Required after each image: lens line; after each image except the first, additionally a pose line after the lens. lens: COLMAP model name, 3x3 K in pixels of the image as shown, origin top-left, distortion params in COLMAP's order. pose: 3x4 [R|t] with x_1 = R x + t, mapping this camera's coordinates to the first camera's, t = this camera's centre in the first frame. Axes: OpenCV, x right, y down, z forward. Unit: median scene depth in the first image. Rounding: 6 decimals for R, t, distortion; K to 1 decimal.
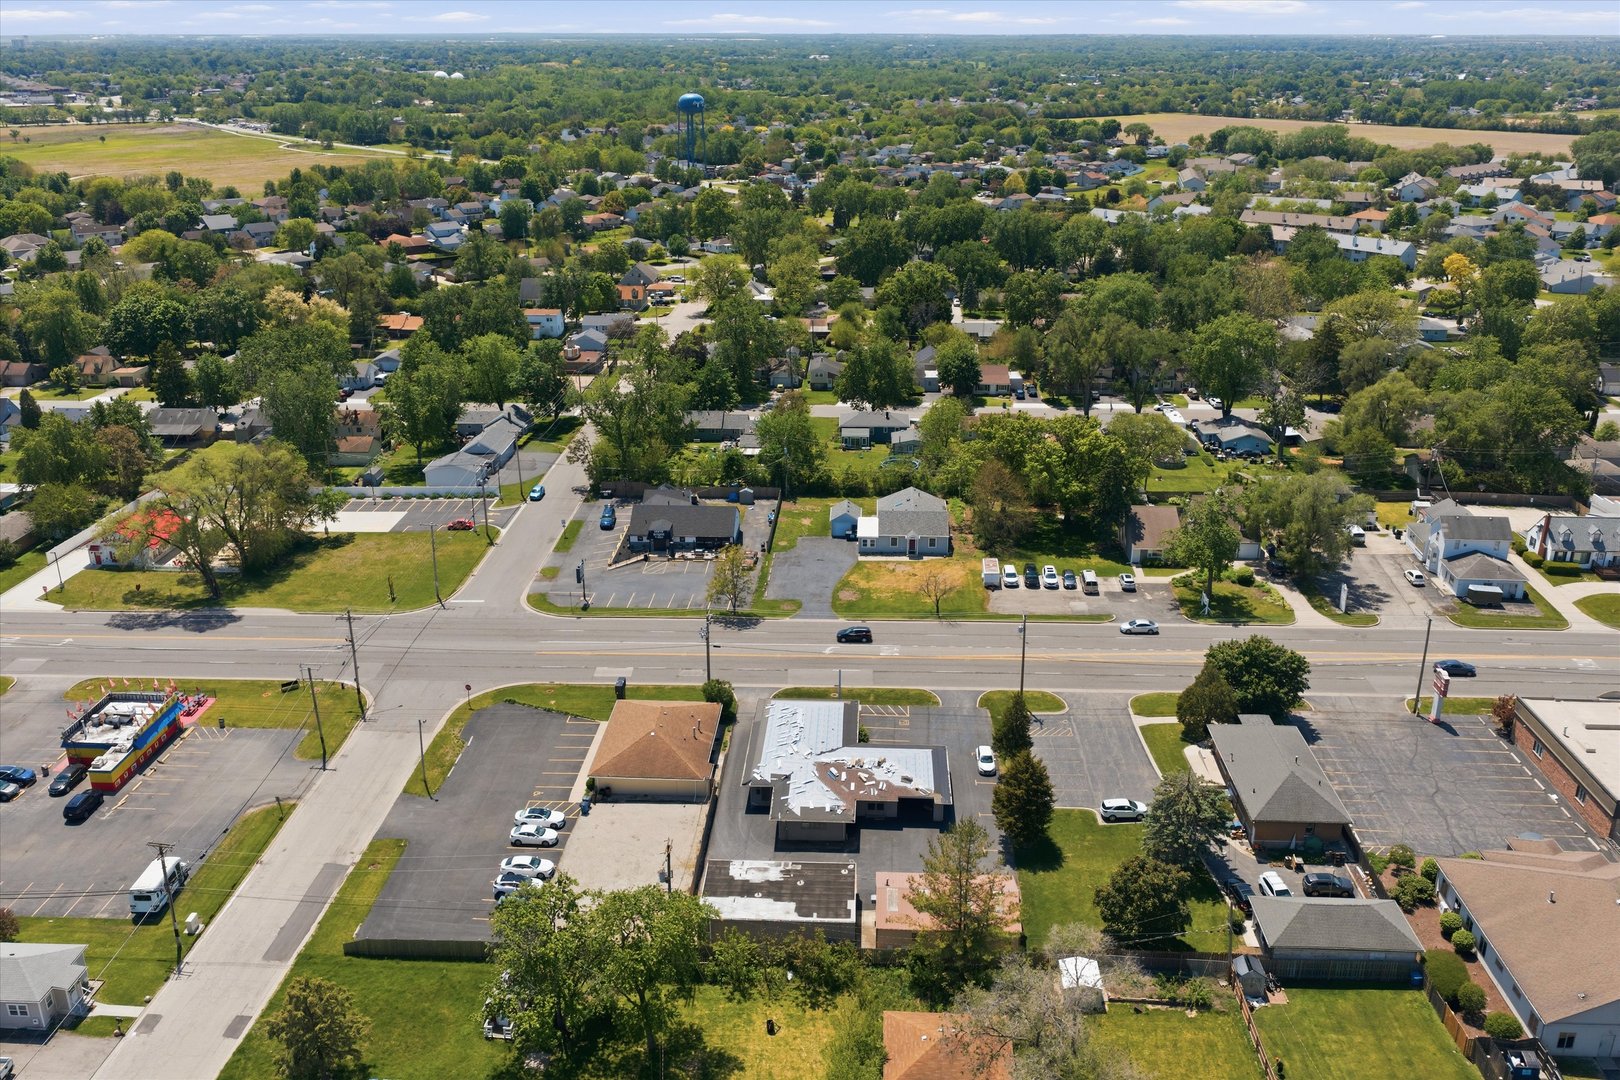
lens RADIAL K [[1340.3, 0, 811.0], [0, 1340.3, 542.0], [0, 0, 1]] dist [0.026914, -0.045533]
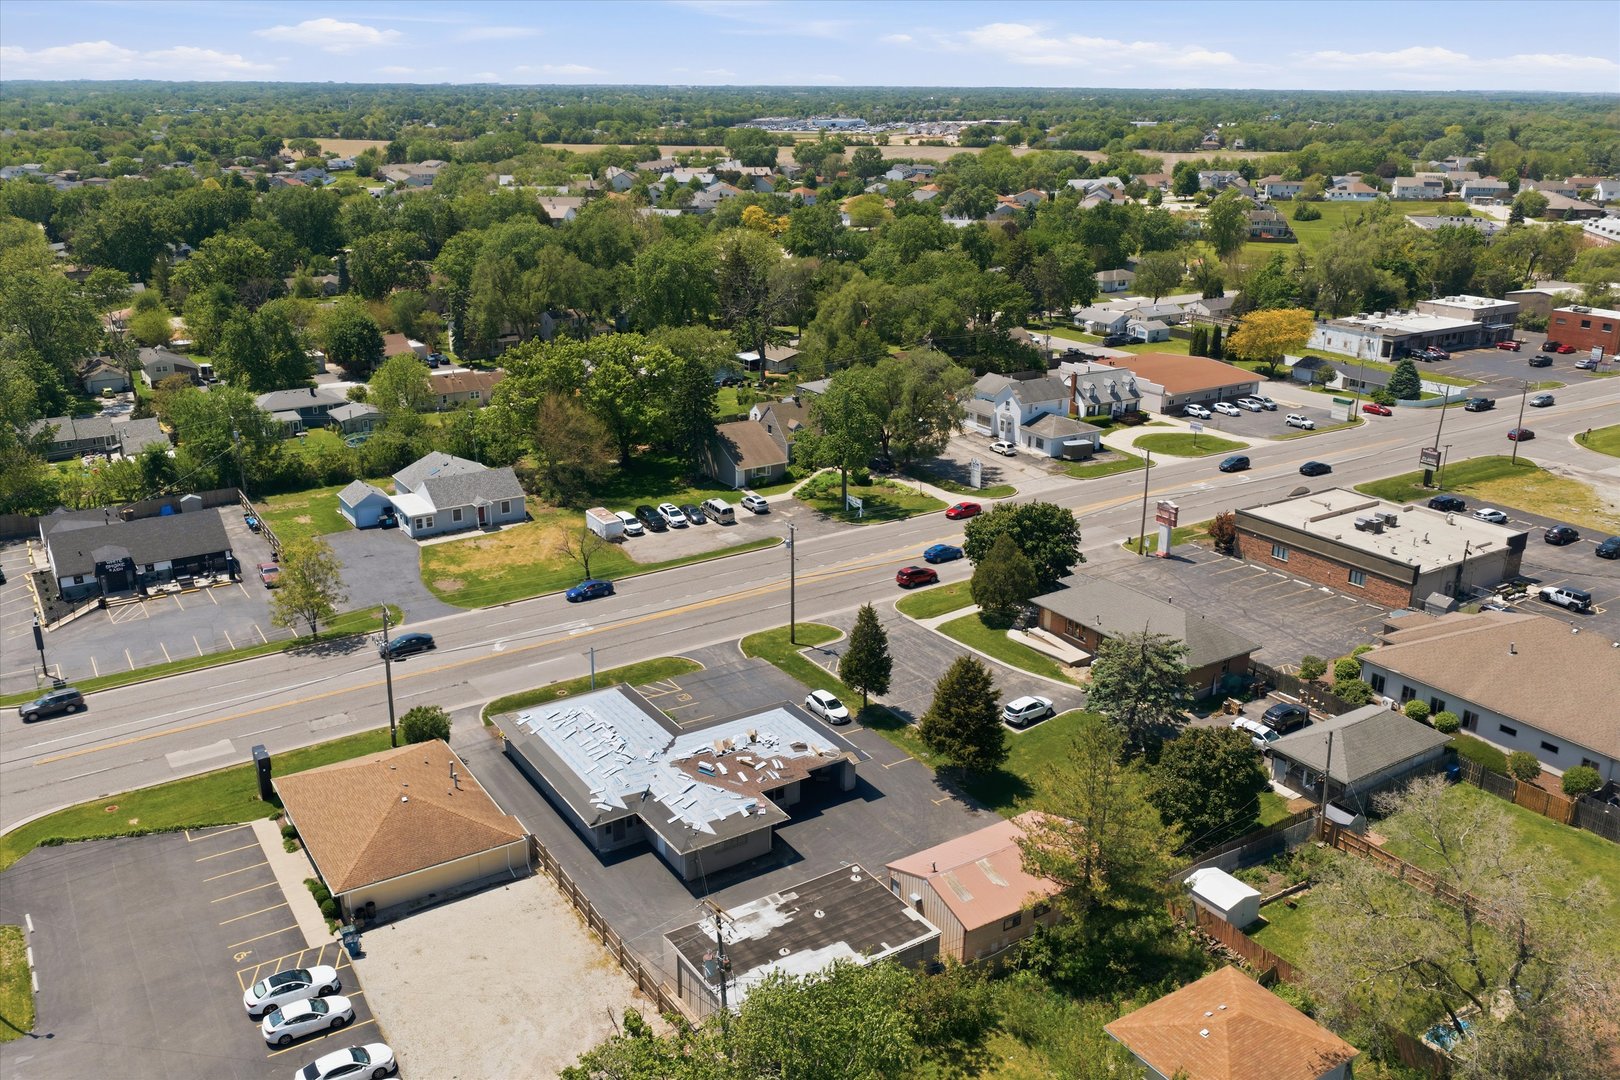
lens RADIAL K [[1340.3, 0, 810.9], [0, 1340.3, 535.5], [0, 0, 1]] dist [0.026914, -0.045533]
pose [[0.809015, -0.182820, 0.558635, -0.214900], [0.203480, 0.978744, 0.025625, 0.034372], [-0.551445, 0.092940, 0.829018, 0.274945]]
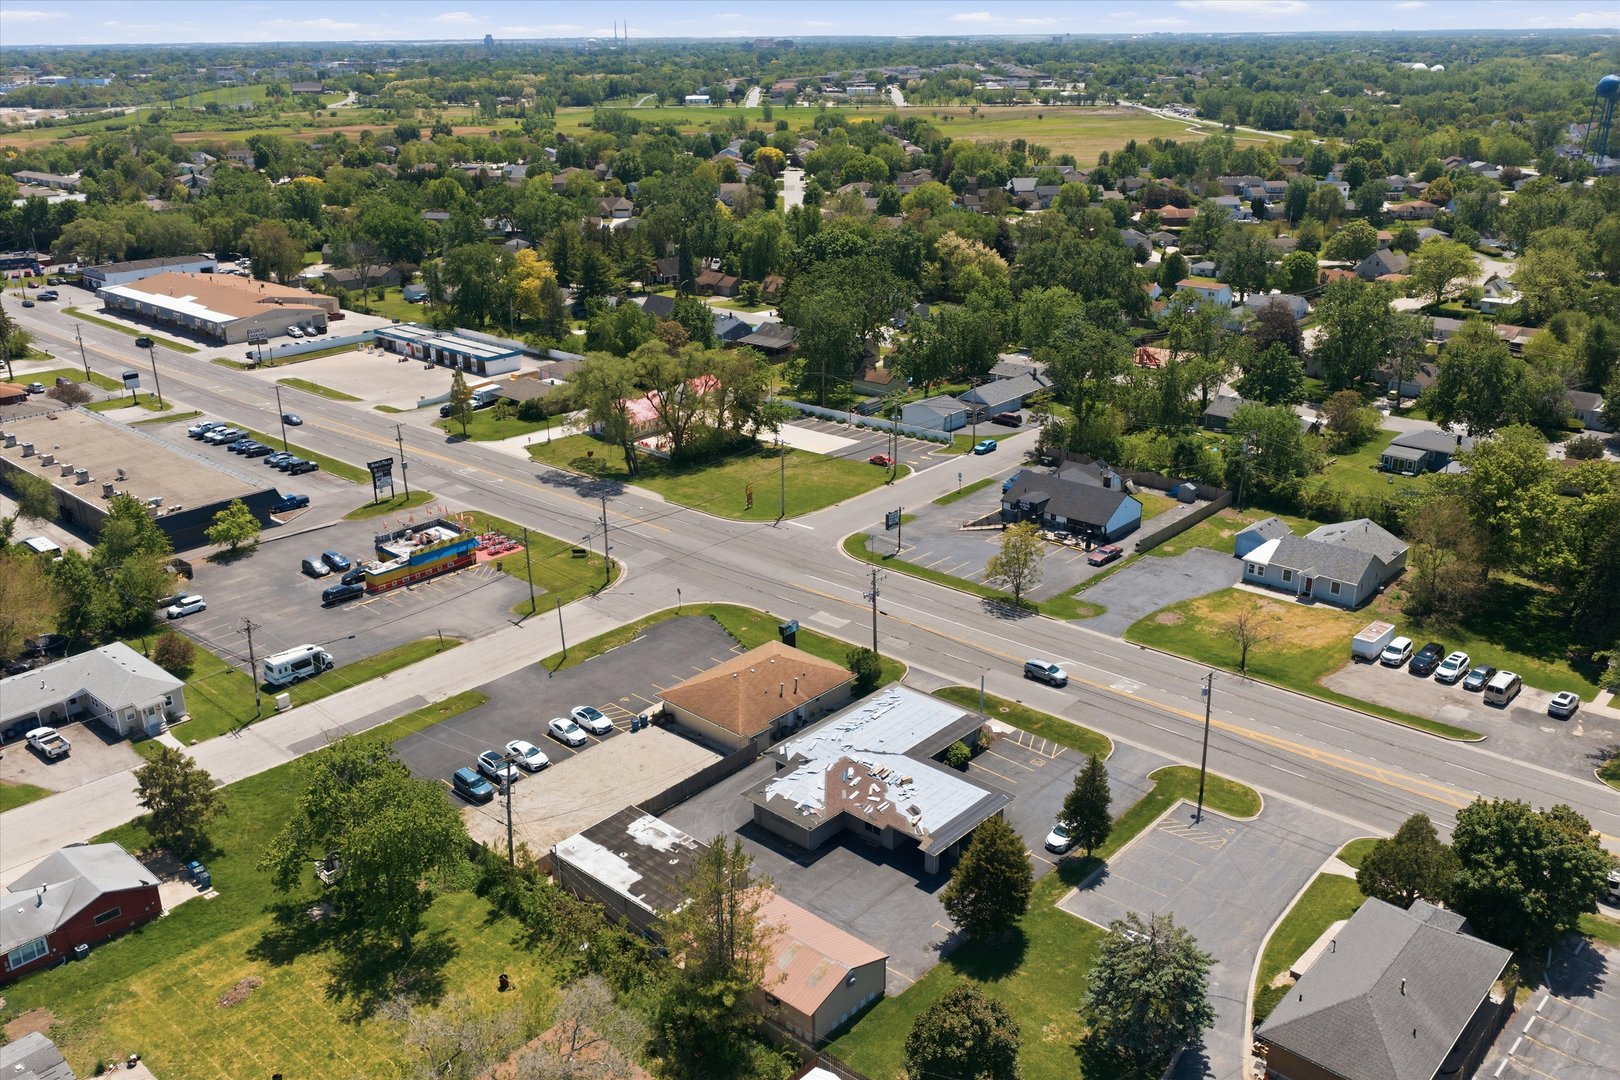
lens RADIAL K [[1340.3, 0, 808.9], [0, 1340.3, 540.6], [0, 0, 1]] dist [0.026914, -0.045533]
pose [[0.769916, 0.217637, -0.599886, 0.331074], [-0.217861, 0.973211, 0.073467, -0.017758], [0.599804, 0.074128, 0.796706, 0.219359]]
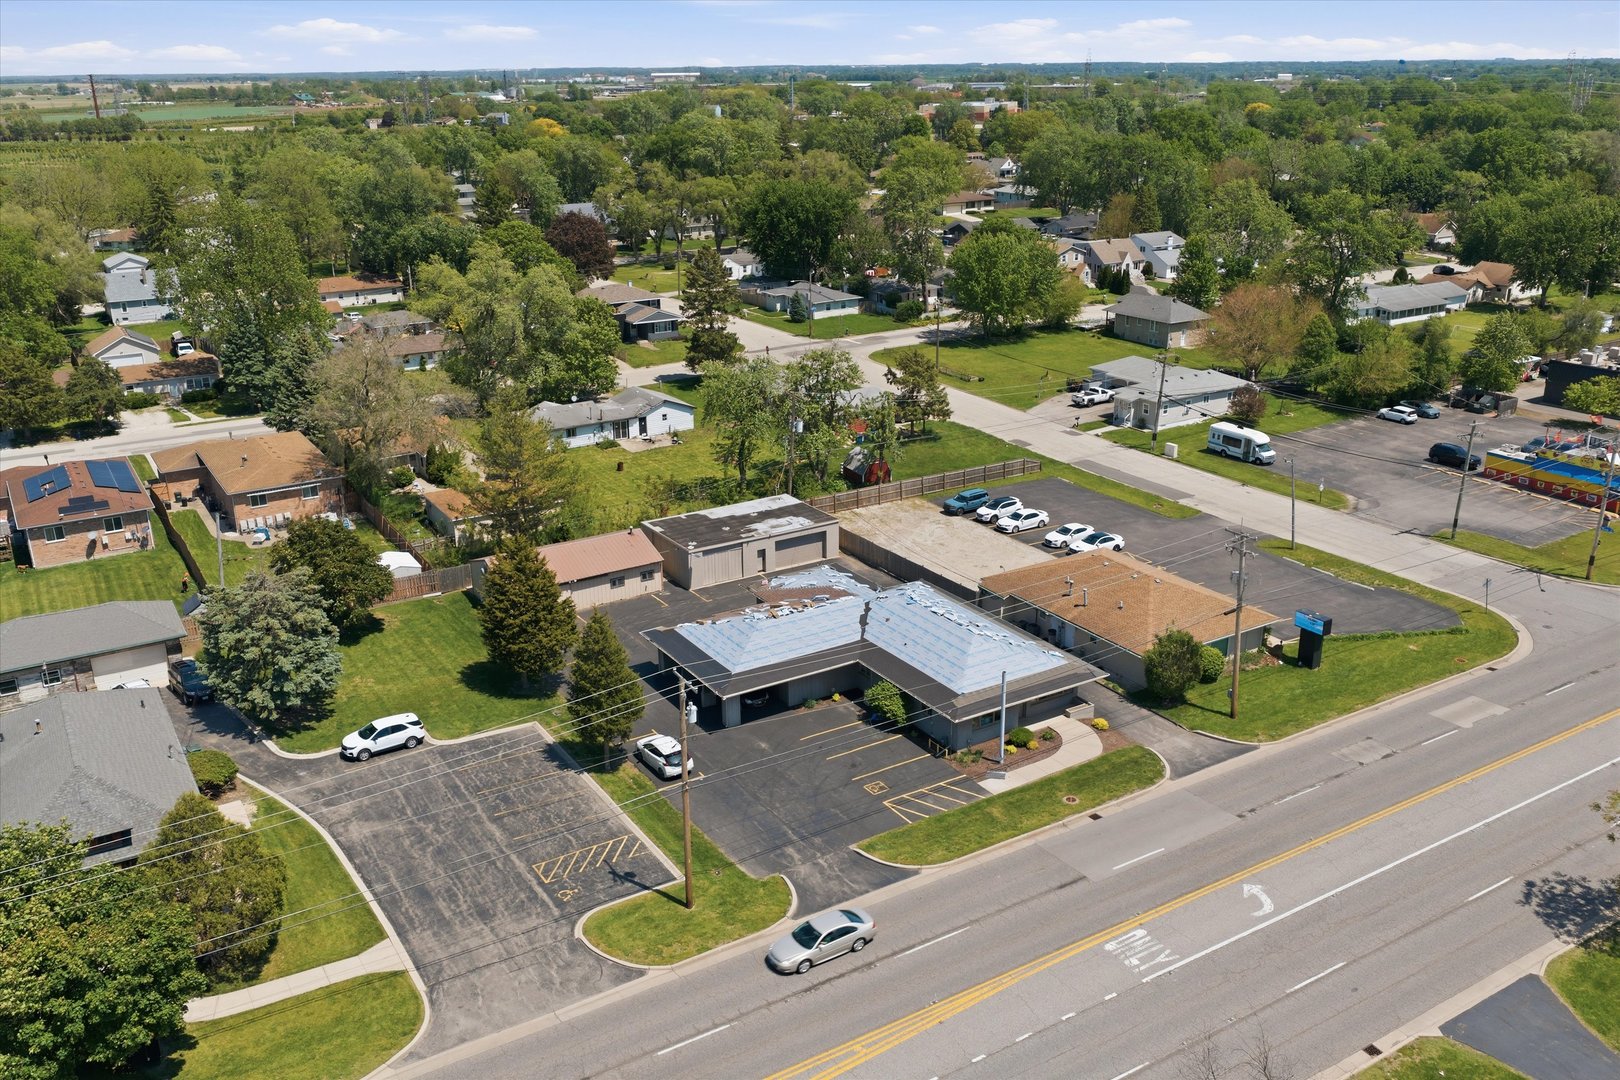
lens RADIAL K [[1340.3, 0, 812.7], [0, 1340.3, 535.0], [0, 0, 1]] dist [0.026914, -0.045533]
pose [[-0.822376, 0.195080, -0.534455, 0.261224], [-0.195050, 0.785782, 0.586943, -0.170334], [0.534466, 0.586933, -0.608158, 0.980710]]
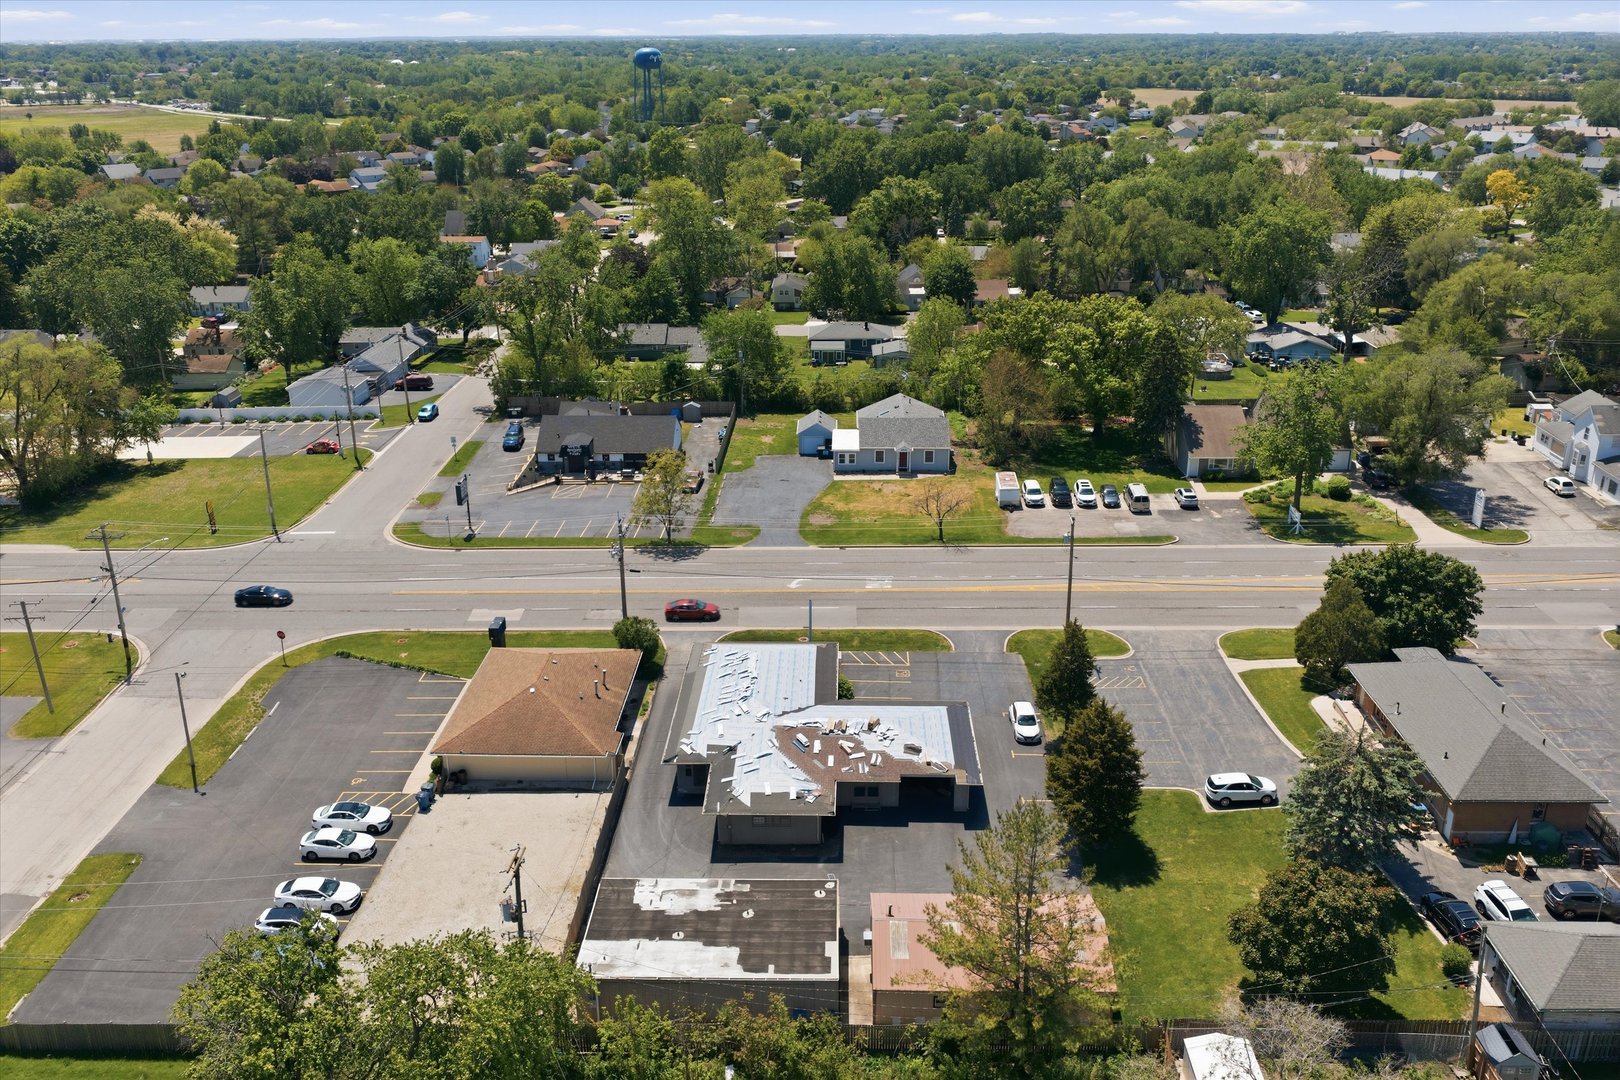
lens RADIAL K [[1340.3, 0, 811.7], [0, 1340.3, 539.3], [0, 0, 1]] dist [0.026914, -0.045533]
pose [[0.999712, -0.013631, 0.019732, 0.007164], [0.013715, 0.999898, -0.004098, 0.053351], [-0.019674, 0.004368, 0.999797, 0.239925]]
